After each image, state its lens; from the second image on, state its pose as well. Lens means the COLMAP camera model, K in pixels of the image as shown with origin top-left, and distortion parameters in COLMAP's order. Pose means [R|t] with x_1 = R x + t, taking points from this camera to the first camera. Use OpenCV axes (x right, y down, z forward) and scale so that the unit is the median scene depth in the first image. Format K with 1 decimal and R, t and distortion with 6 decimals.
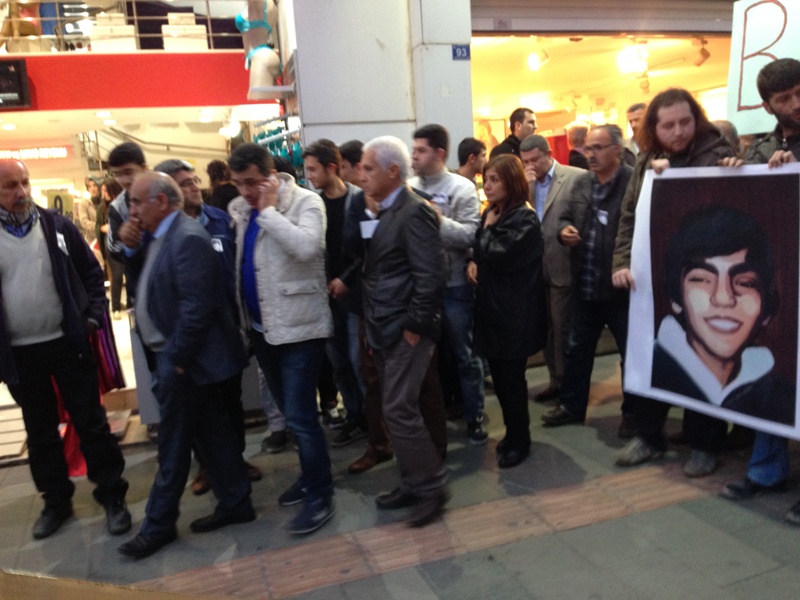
lens RADIAL K [[775.2, 0, 400.3], [0, 775.2, 299.9], [0, 0, 1]] dist [-0.010541, 0.000000]
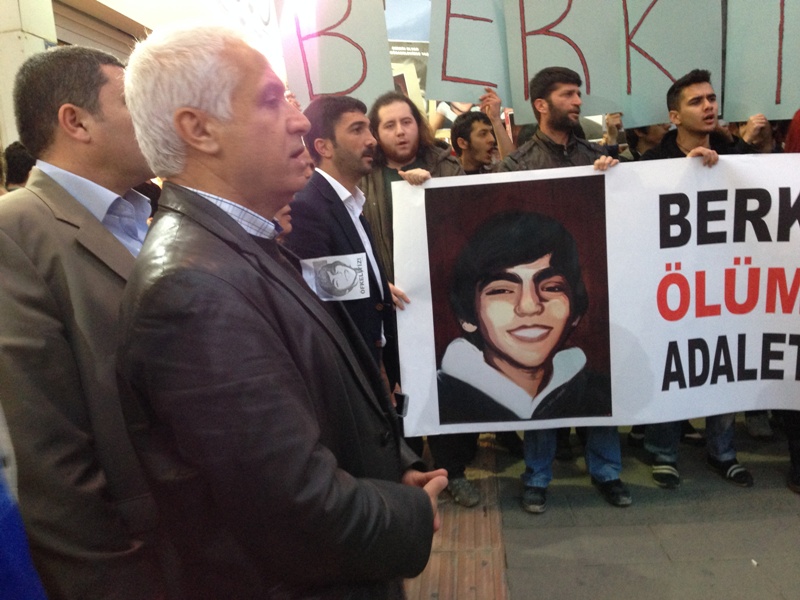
lens RADIAL K [[775.2, 0, 400.2], [0, 775.2, 300.2], [0, 0, 1]] dist [-0.010541, 0.000000]
pose [[0.423267, -0.021670, 0.905746, -0.544260], [0.164892, 0.984860, -0.053493, 0.015771], [-0.890874, 0.171992, 0.420432, 0.726716]]
